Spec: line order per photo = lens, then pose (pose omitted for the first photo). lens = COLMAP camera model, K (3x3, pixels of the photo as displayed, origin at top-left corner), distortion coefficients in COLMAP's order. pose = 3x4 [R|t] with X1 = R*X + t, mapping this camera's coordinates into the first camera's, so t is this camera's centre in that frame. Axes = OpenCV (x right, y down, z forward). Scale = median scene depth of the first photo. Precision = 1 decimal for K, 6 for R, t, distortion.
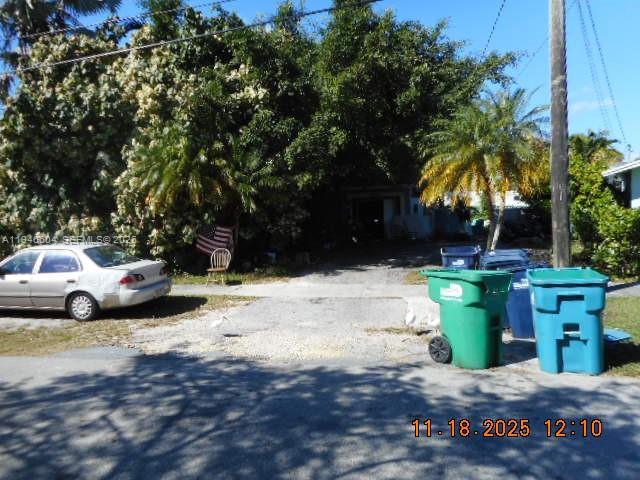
lens RADIAL K [[476.0, 0, 320.5], [0, 476.0, 237.3], [0, 0, 1]] dist [-0.011475, 0.010357]
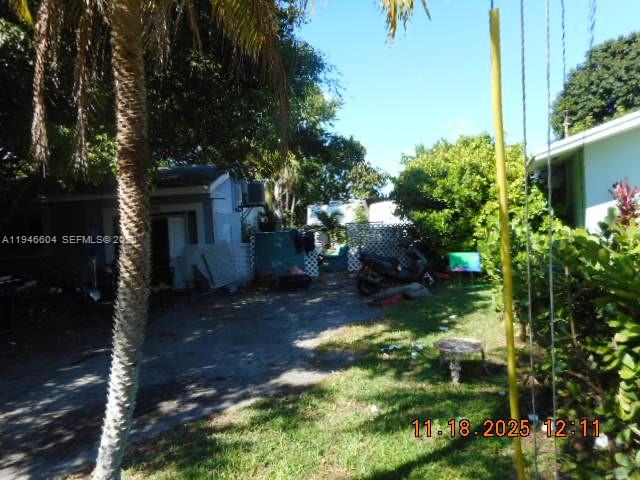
lens RADIAL K [[476.0, 0, 324.8], [0, 476.0, 237.4], [0, 0, 1]] dist [-0.011475, 0.010357]
pose [[0.981398, -0.028463, 0.189862, 0.407422], [0.036601, 0.998549, -0.039497, -0.051723], [-0.188462, 0.045711, 0.981016, 0.805520]]
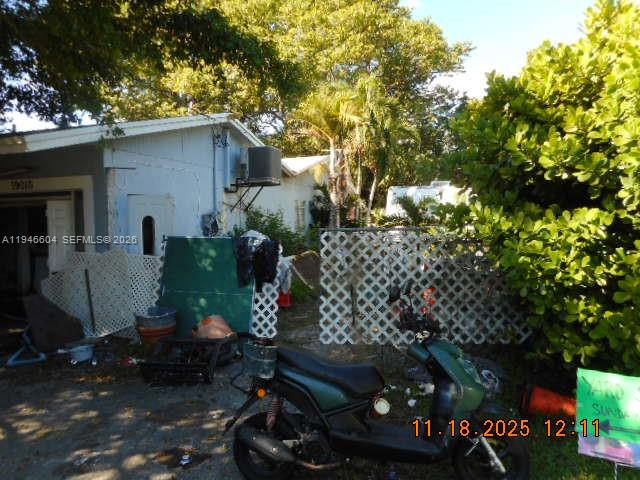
lens RADIAL K [[476.0, 0, 319.1], [0, 476.0, 239.2], [0, 0, 1]] dist [-0.011475, 0.010357]
pose [[0.991048, 0.023946, -0.131340, 0.702919], [-0.023851, 0.999713, 0.002297, -0.113679], [0.131357, 0.000857, 0.991335, 1.379386]]
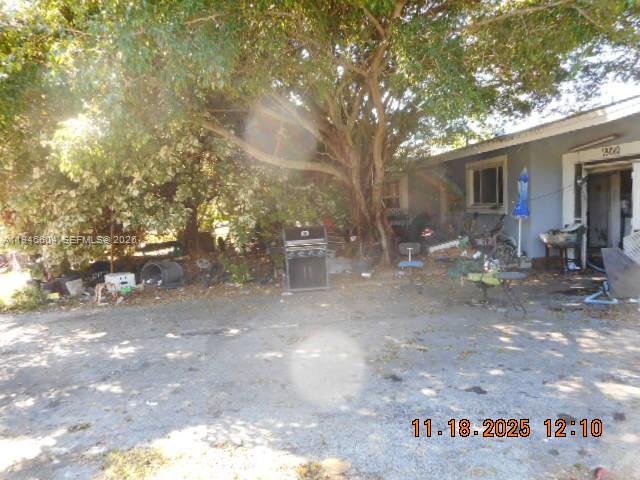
lens RADIAL K [[476.0, 0, 315.1], [0, 476.0, 240.2], [0, 0, 1]] dist [-0.011475, 0.010357]
pose [[0.279575, 0.086921, -0.956181, 0.785363], [-0.004587, 0.996003, 0.089200, -0.104703], [0.960113, -0.020552, 0.278856, 1.335829]]
